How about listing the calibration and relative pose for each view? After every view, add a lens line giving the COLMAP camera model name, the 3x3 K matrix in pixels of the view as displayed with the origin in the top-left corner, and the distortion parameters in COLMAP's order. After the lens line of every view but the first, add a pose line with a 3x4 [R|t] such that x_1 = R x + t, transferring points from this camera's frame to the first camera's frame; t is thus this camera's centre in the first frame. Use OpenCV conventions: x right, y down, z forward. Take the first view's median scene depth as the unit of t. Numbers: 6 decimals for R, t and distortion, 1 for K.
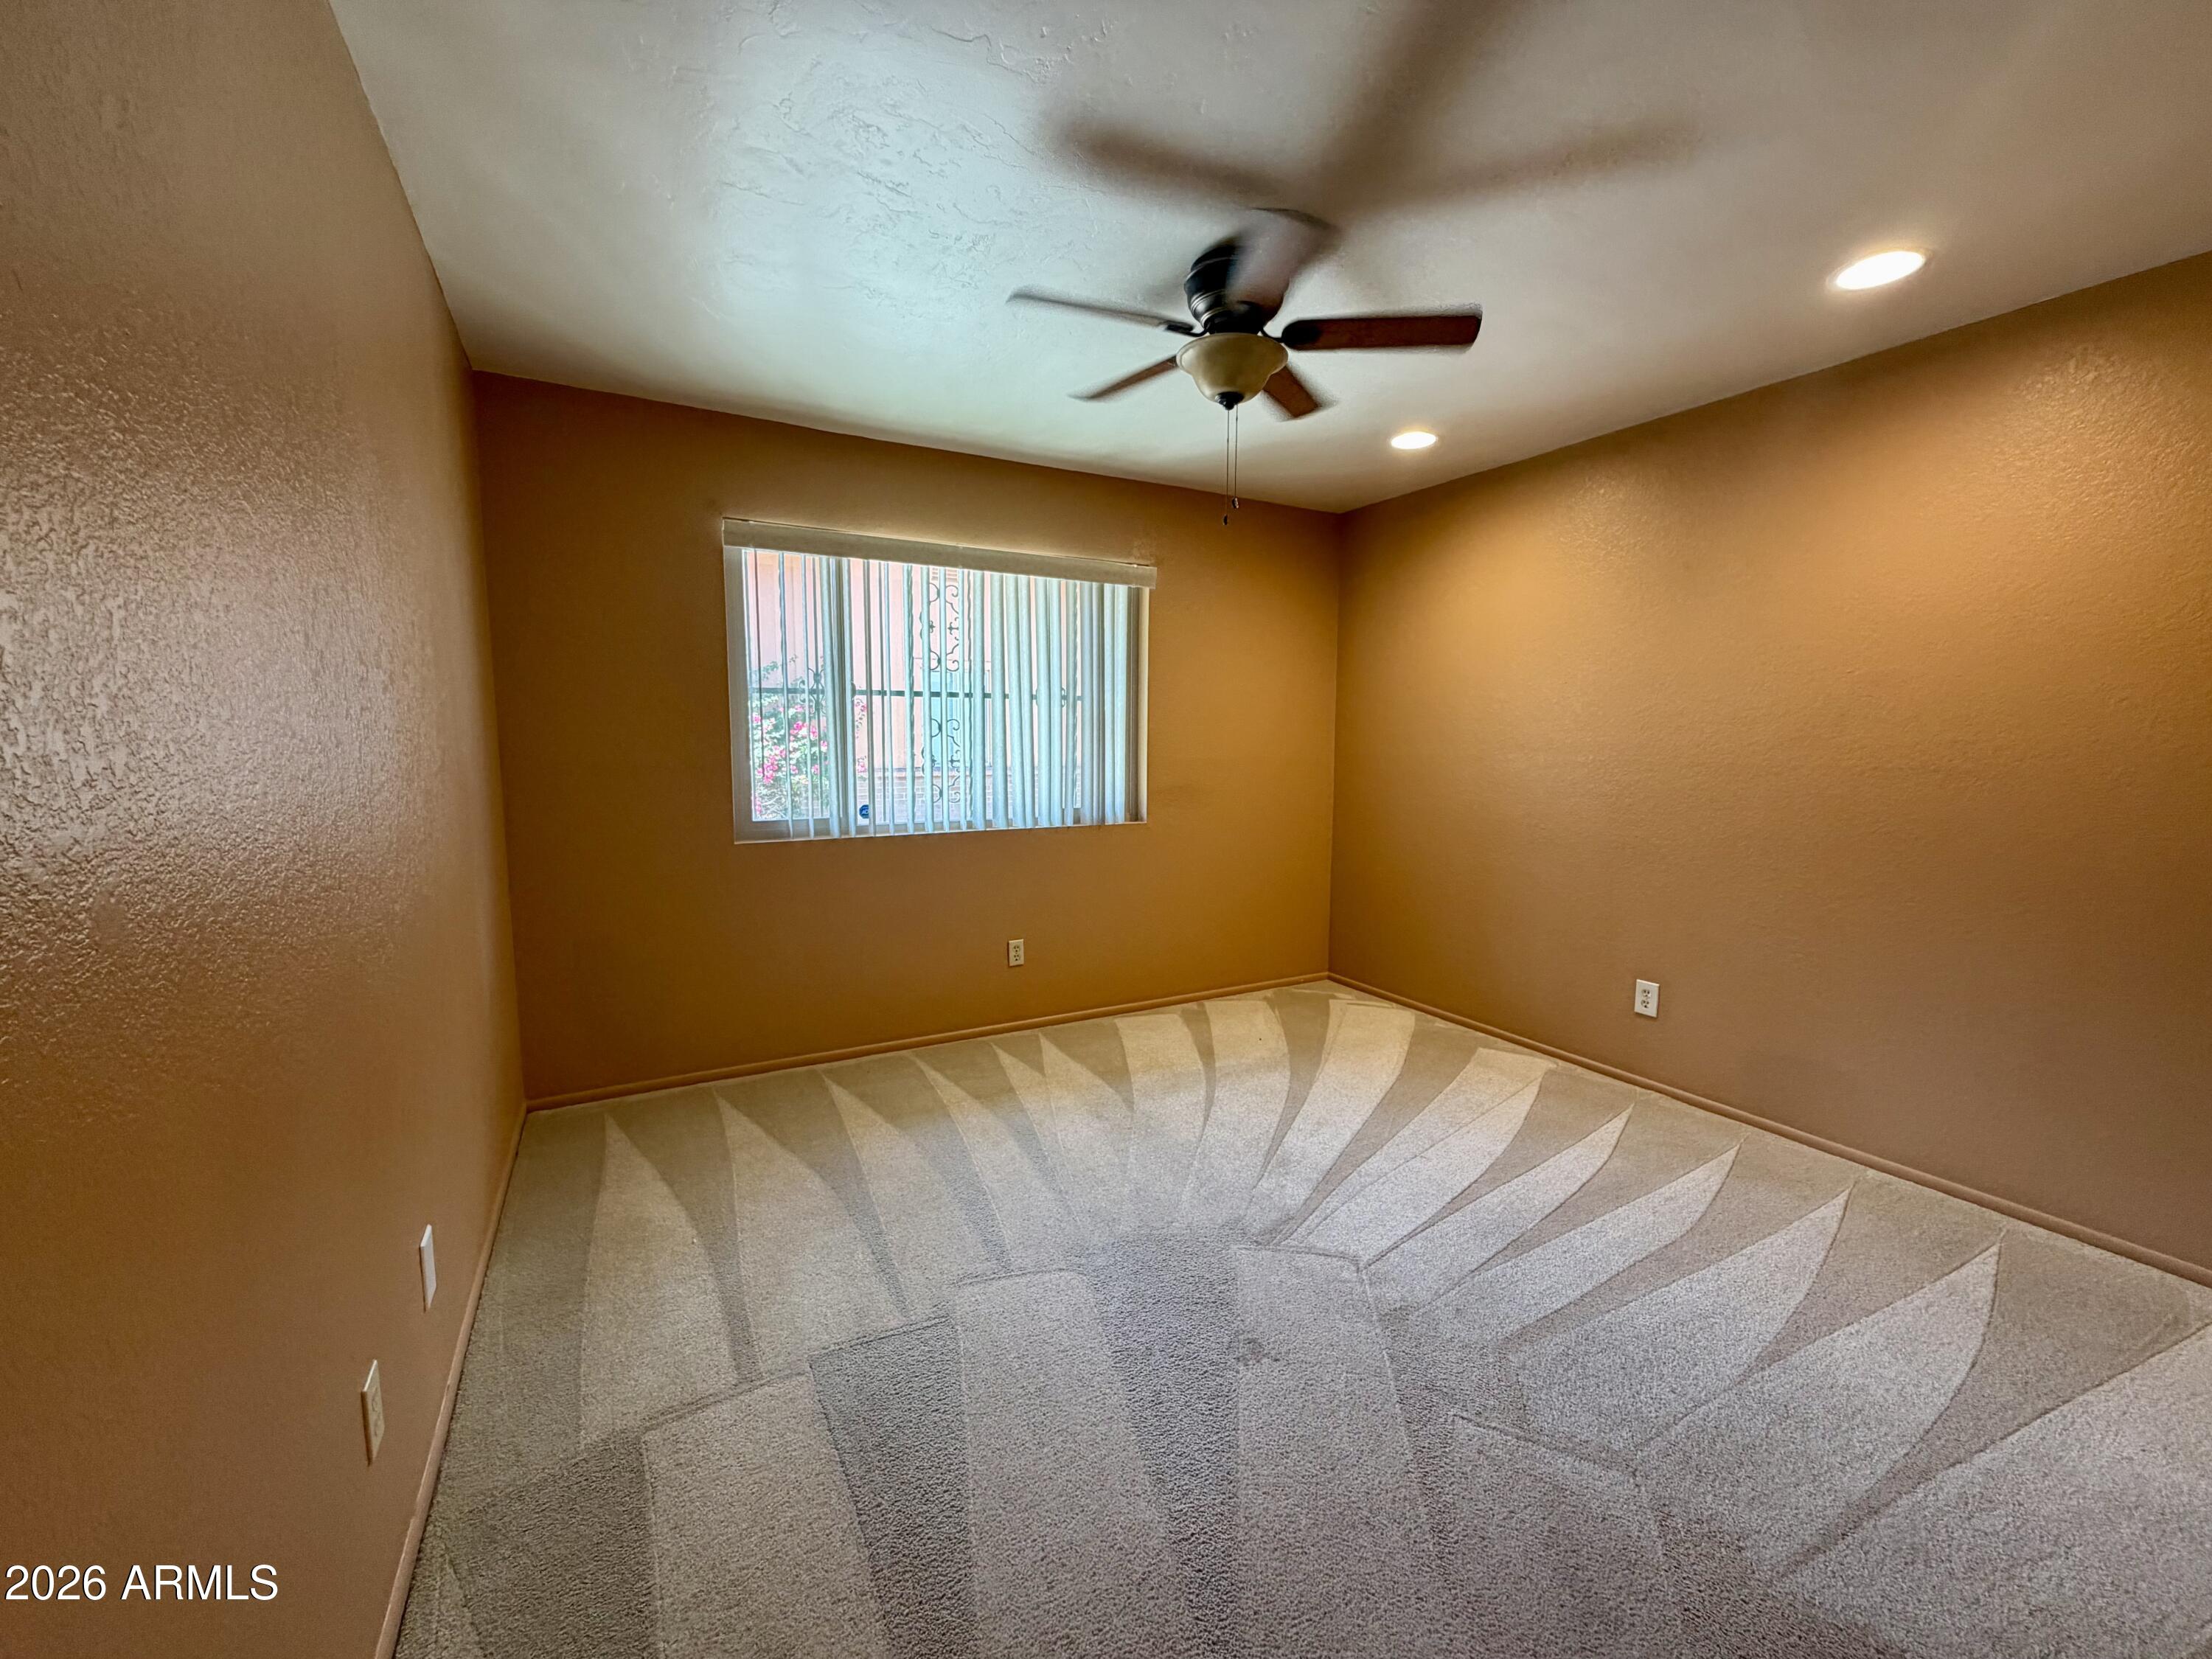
lens RADIAL K [[862.8, 0, 1124.9], [0, 862.8, 822.6], [0, 0, 1]] dist [0.001514, -0.000389]
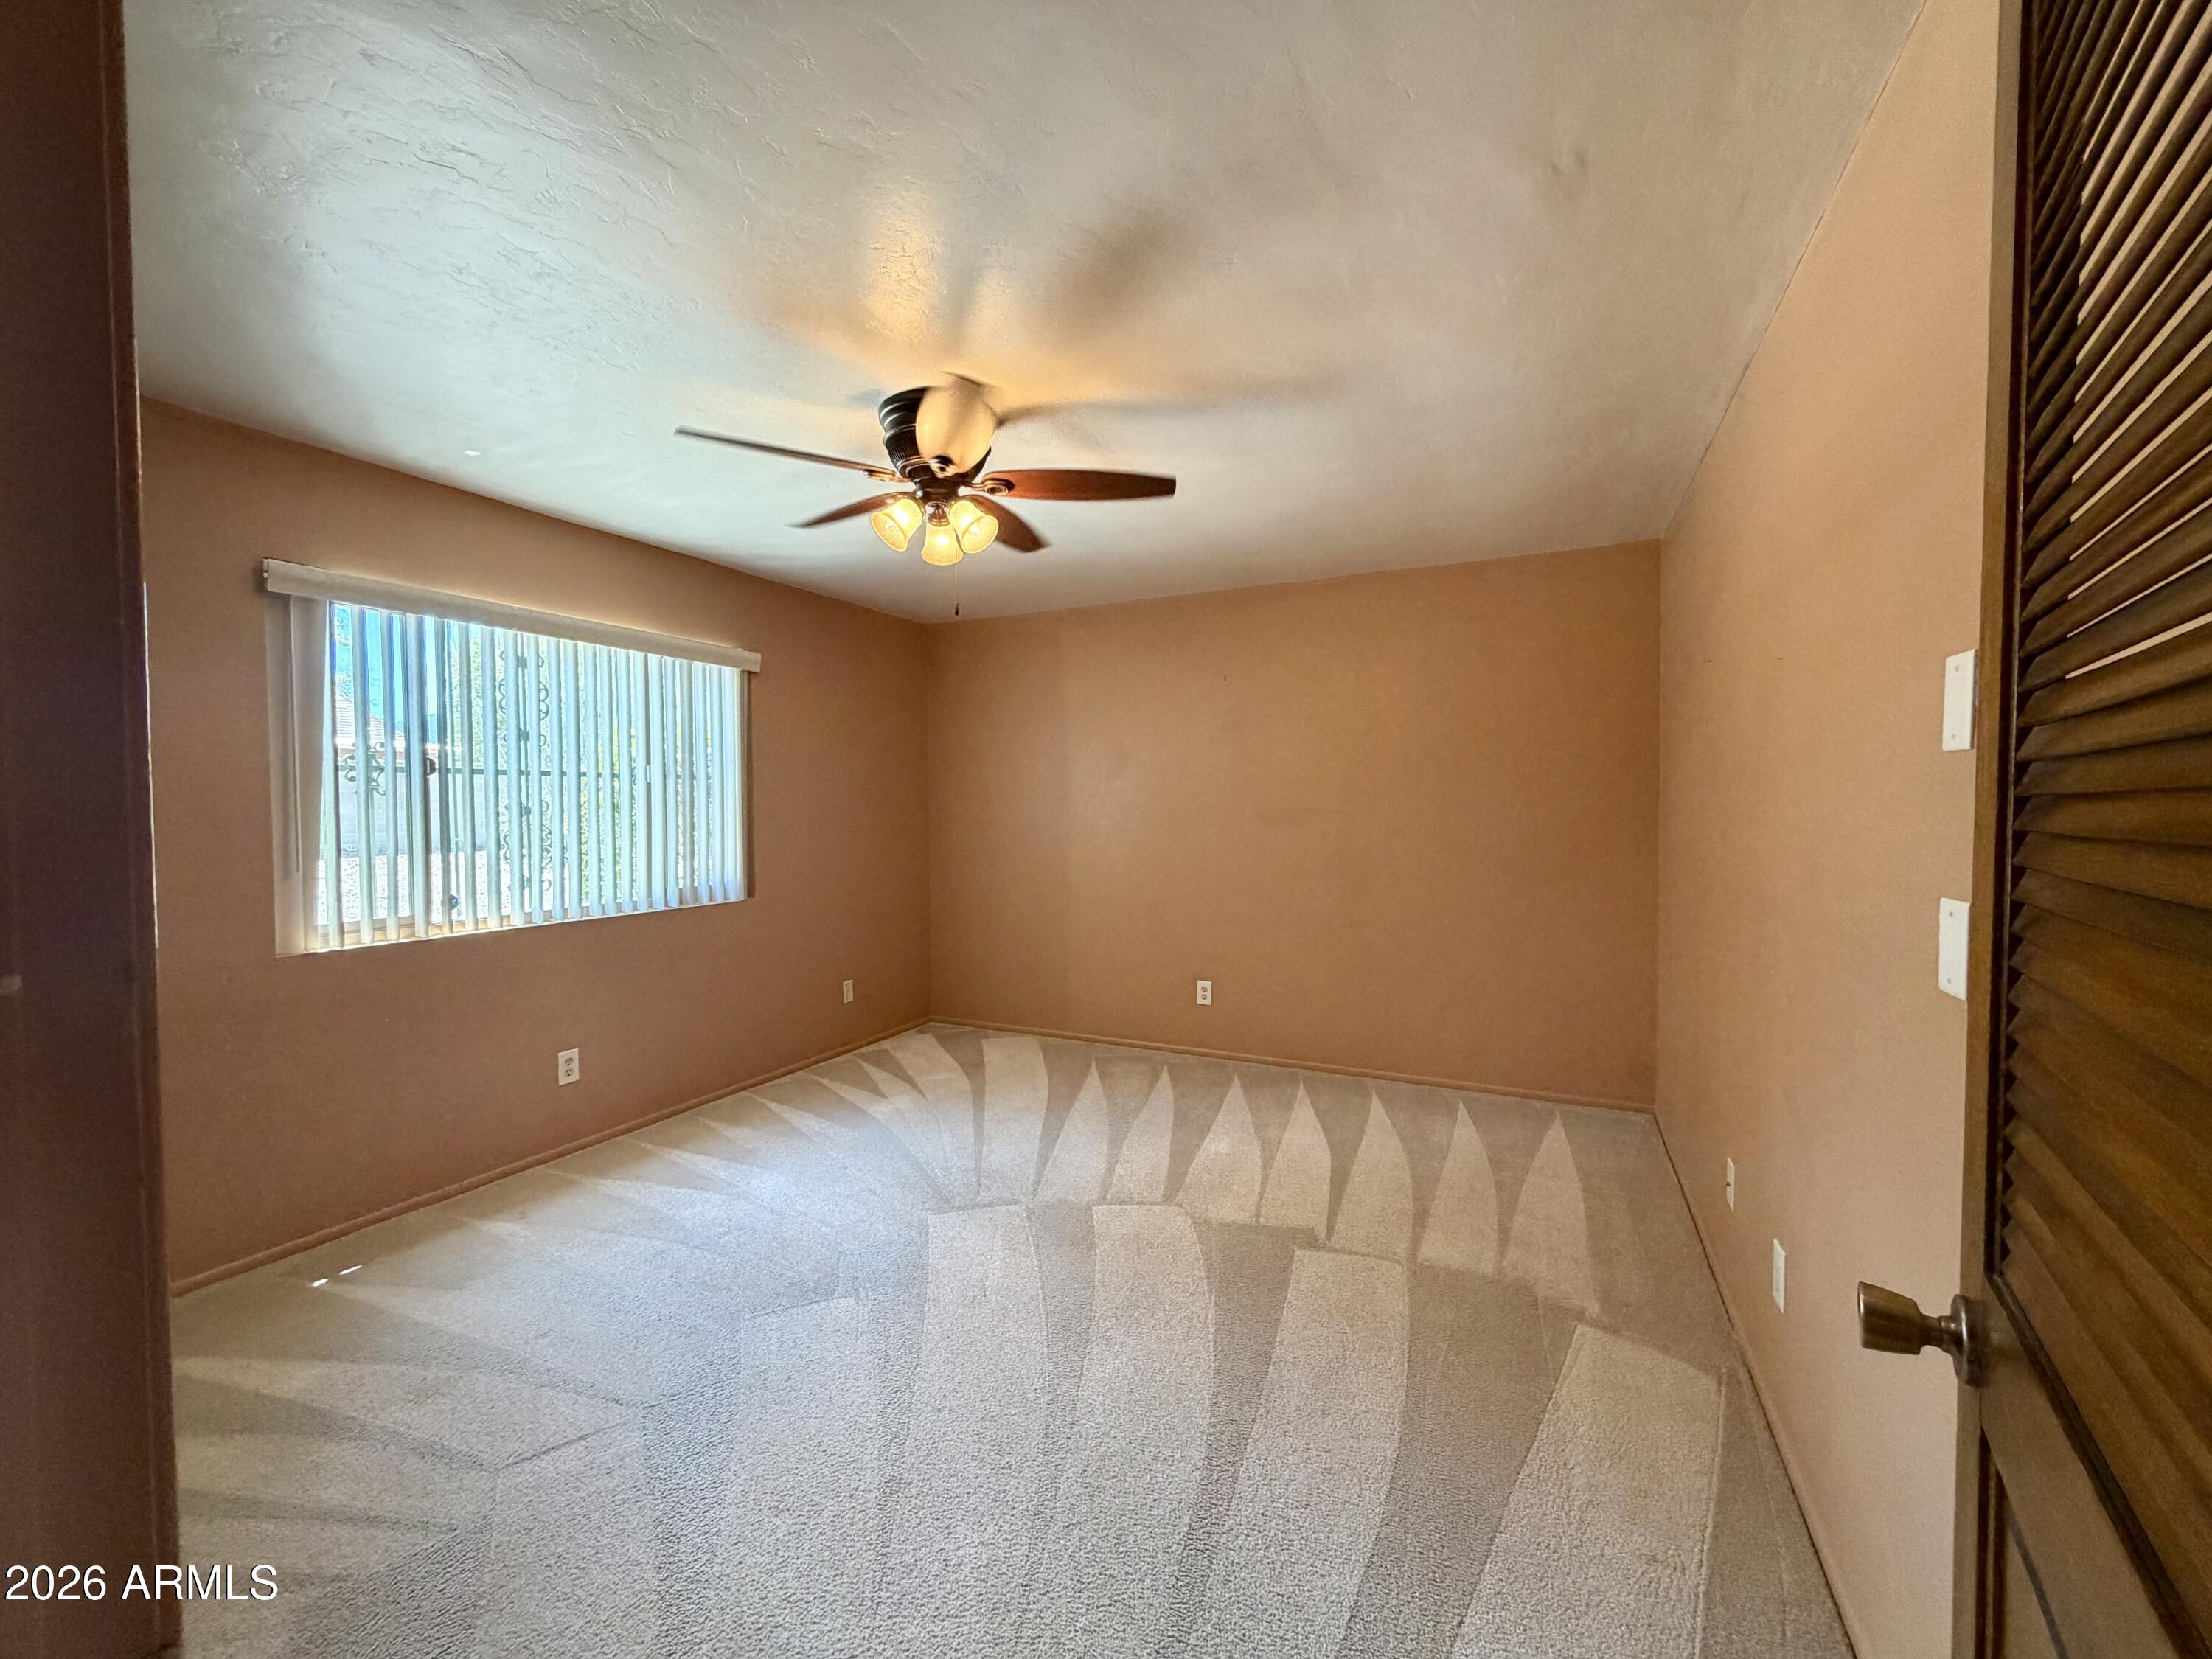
lens RADIAL K [[862.8, 0, 1124.9], [0, 862.8, 822.6], [0, 0, 1]] dist [0.001514, -0.000389]
pose [[0.835143, -0.015437, 0.549816, -0.221844], [0.063455, 0.995636, -0.068430, 0.009064], [-0.546360, 0.092037, 0.832478, -0.110174]]
